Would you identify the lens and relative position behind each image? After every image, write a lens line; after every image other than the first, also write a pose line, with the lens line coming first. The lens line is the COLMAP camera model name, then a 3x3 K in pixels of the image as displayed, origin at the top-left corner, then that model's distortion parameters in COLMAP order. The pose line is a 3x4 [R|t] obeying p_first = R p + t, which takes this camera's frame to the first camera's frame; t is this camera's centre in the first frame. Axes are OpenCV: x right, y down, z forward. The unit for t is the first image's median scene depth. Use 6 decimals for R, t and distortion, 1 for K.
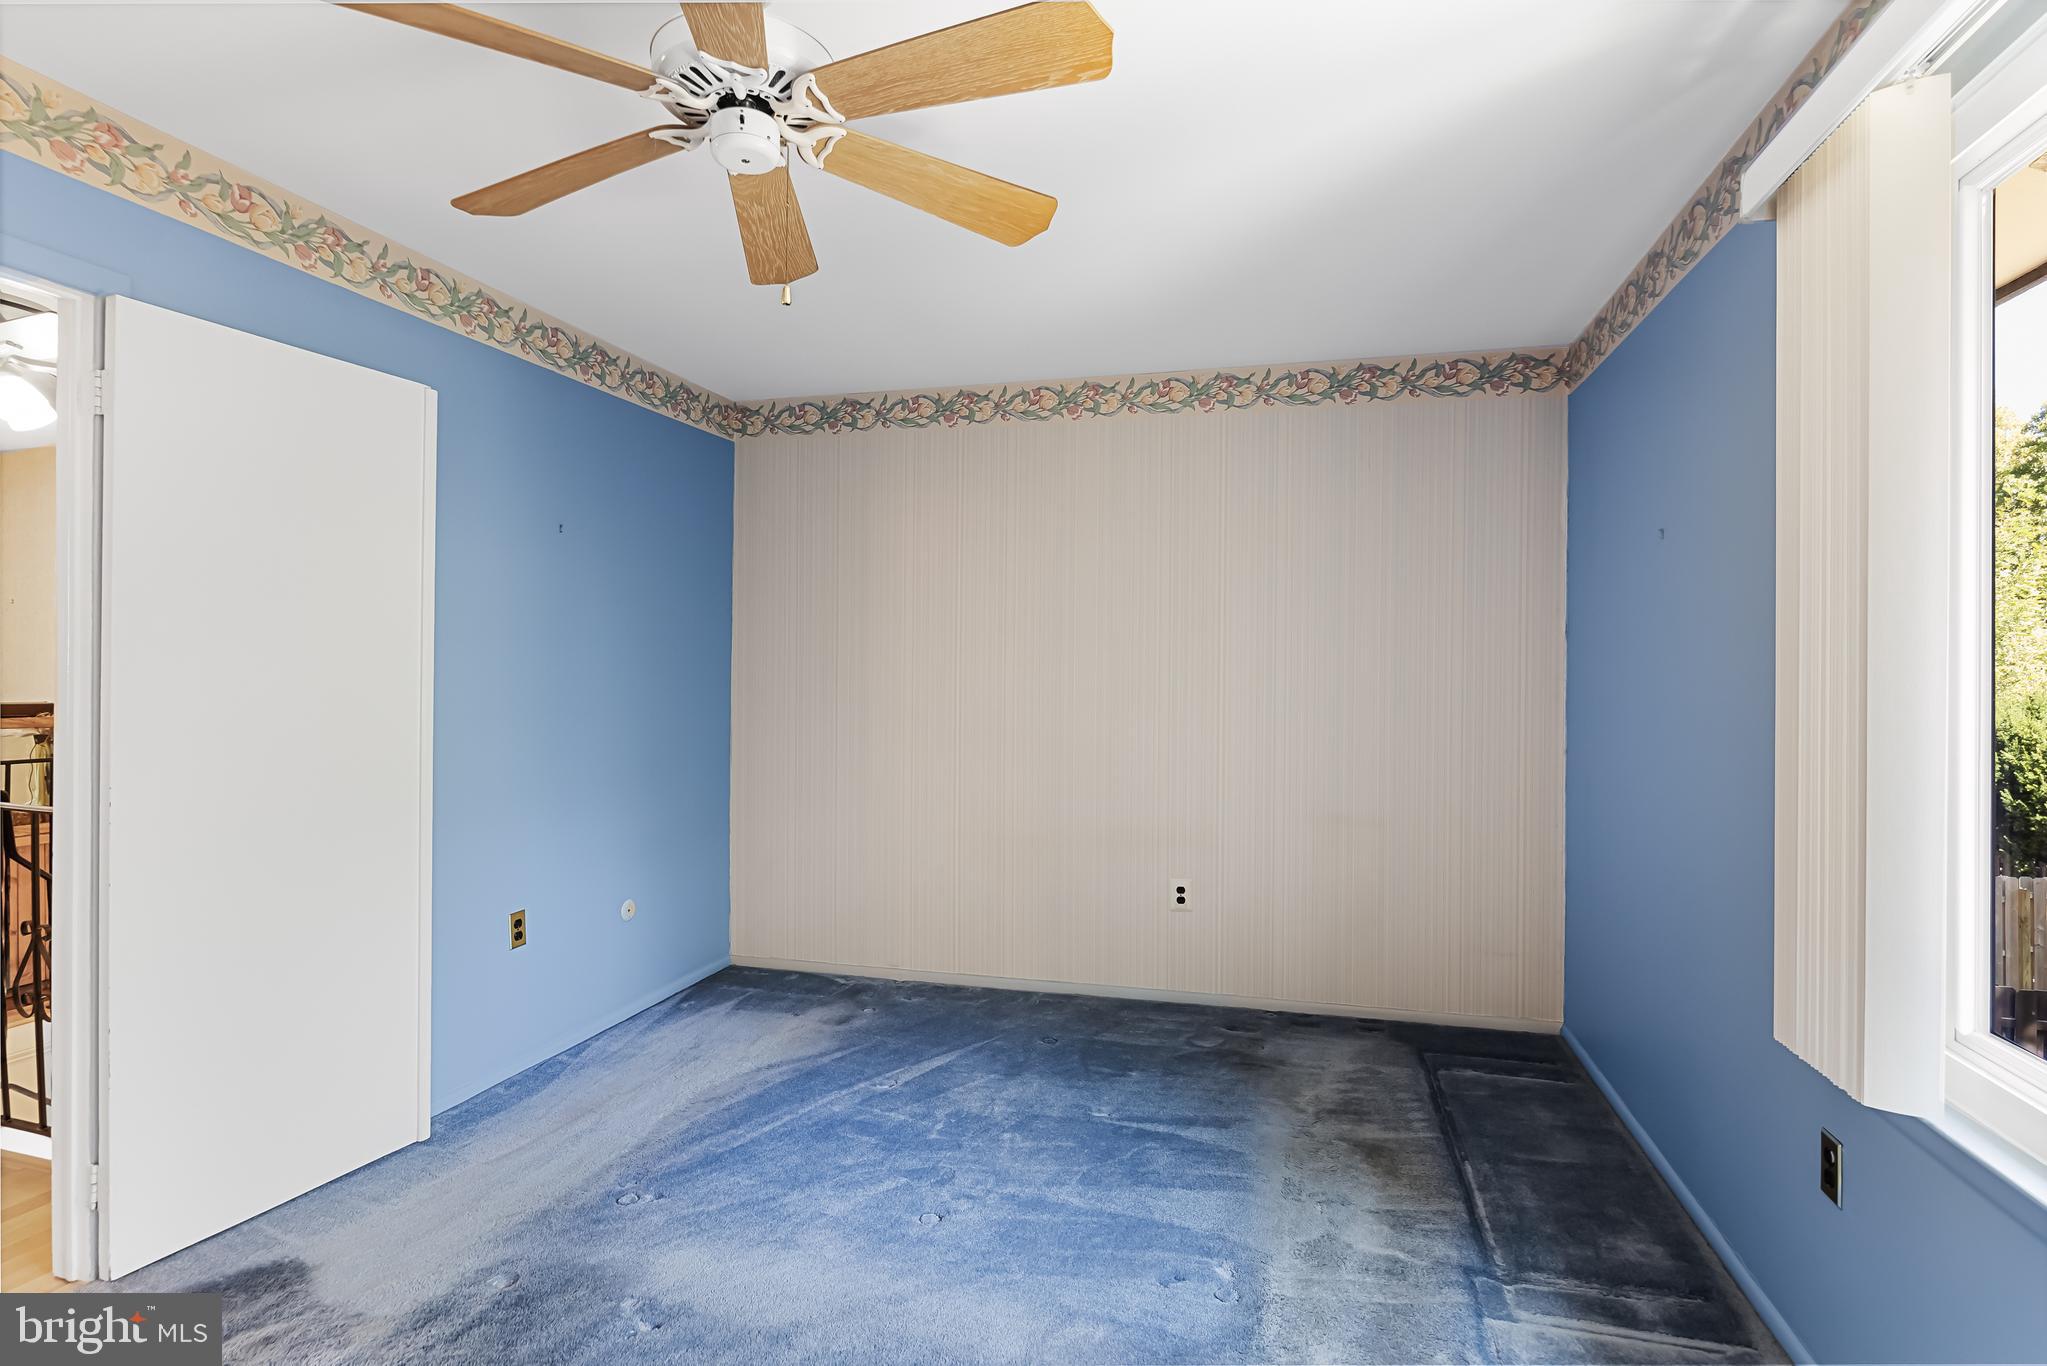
lens RADIAL K [[1023.9, 0, 1023.5], [0, 1023.9, 683.0], [0, 0, 1]] dist [-0.001748, 0.000041]
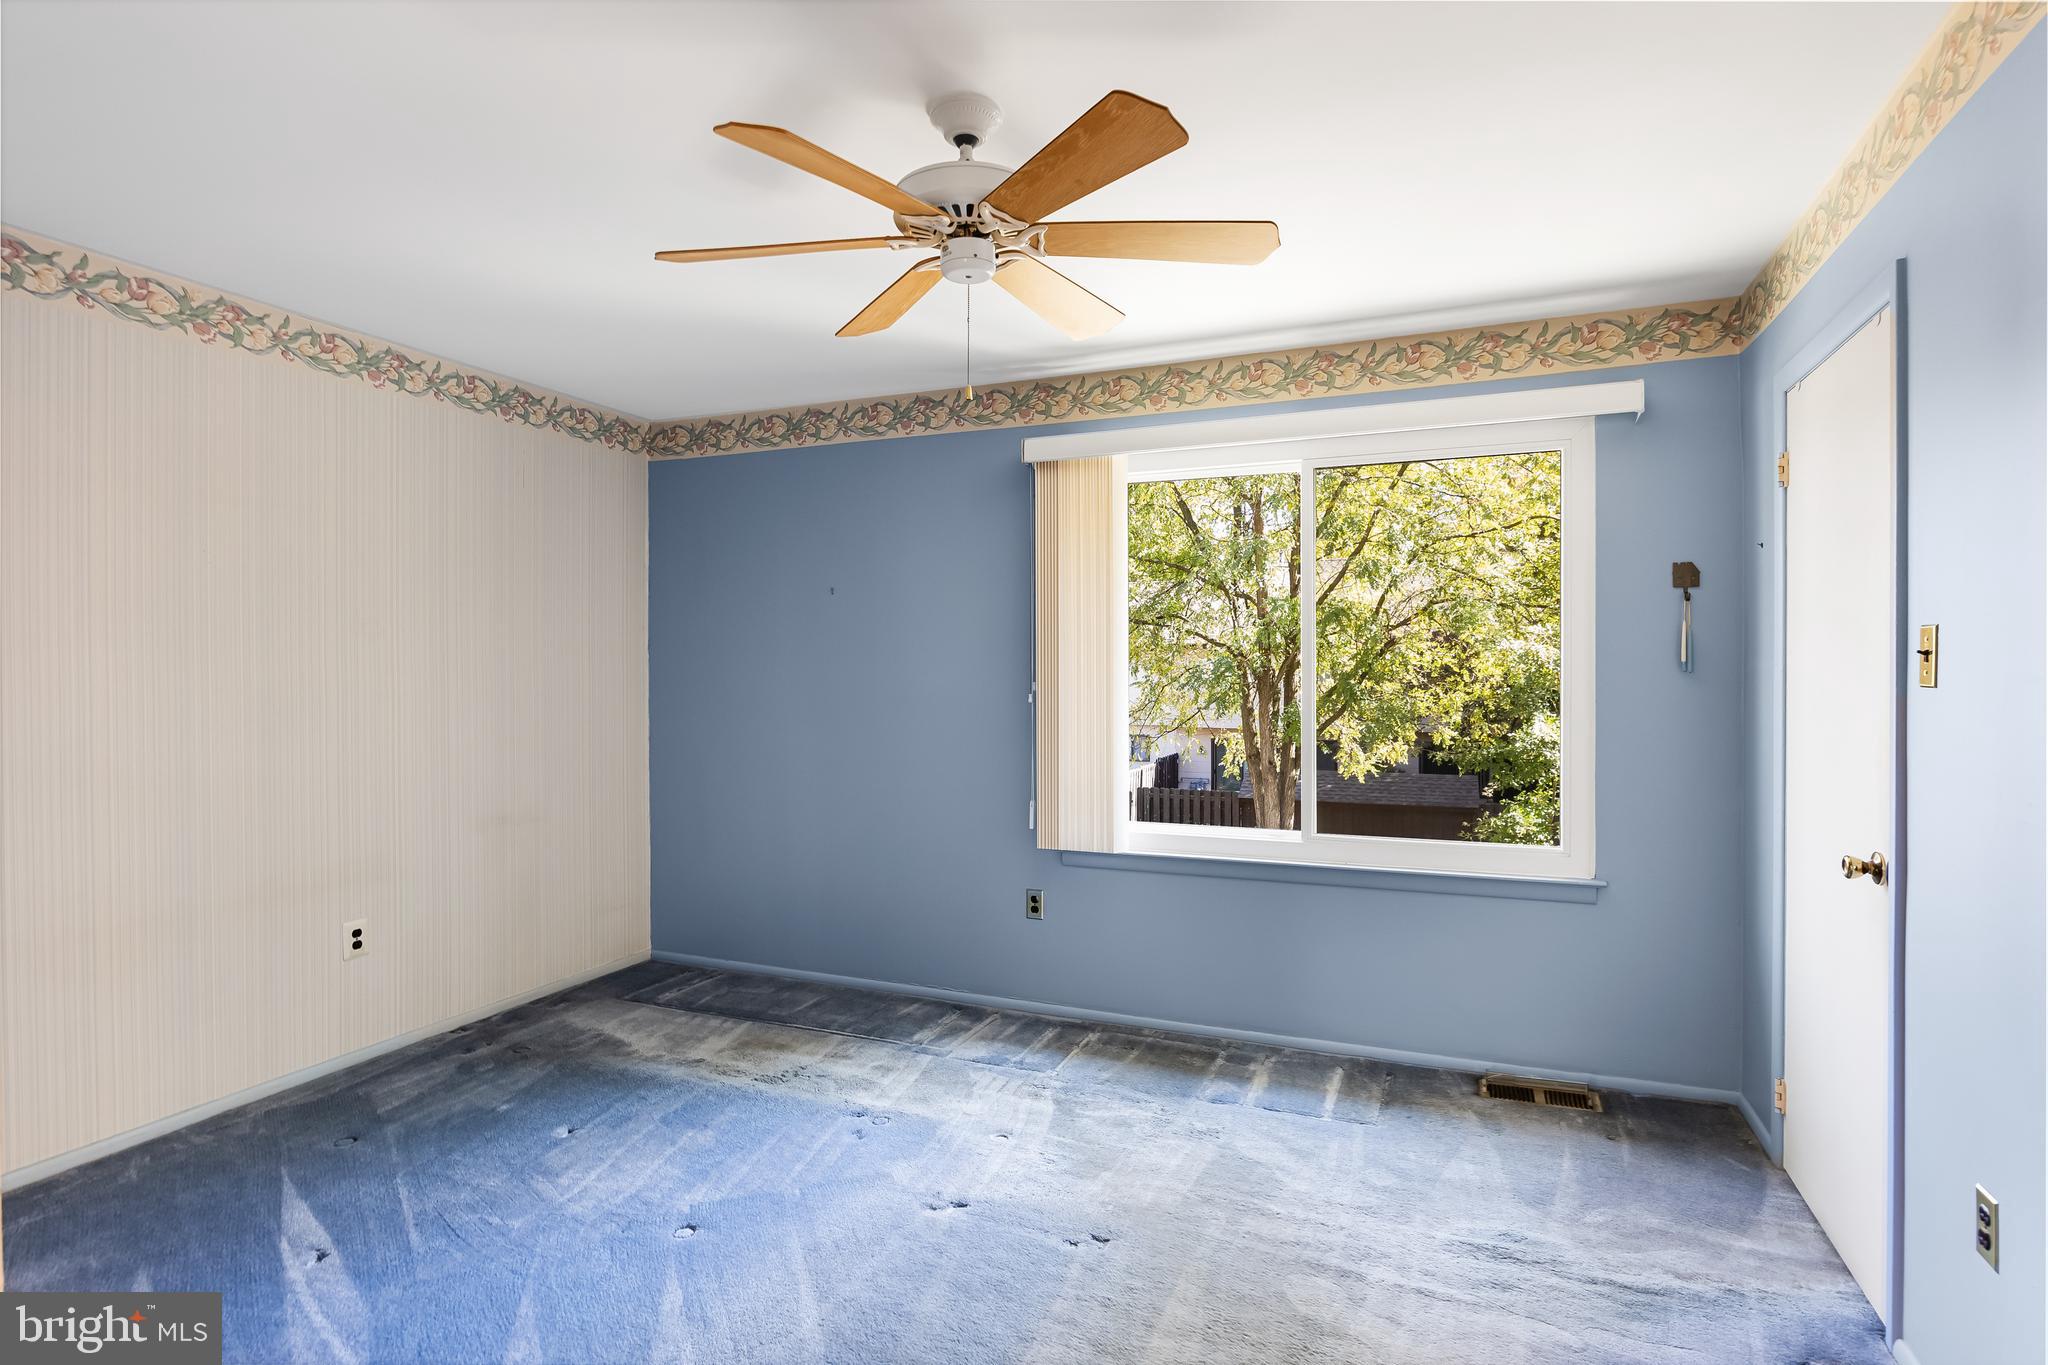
lens RADIAL K [[1040.3, 0, 1024.0], [0, 1040.3, 682.5], [0, 0, 1]] dist [-0.000339, -0.000243]
pose [[0.137018, -0.017004, 0.990423, -0.771809], [0.015388, 0.999769, 0.015036, -0.016460], [-0.990449, 0.013180, 0.137248, 0.390239]]
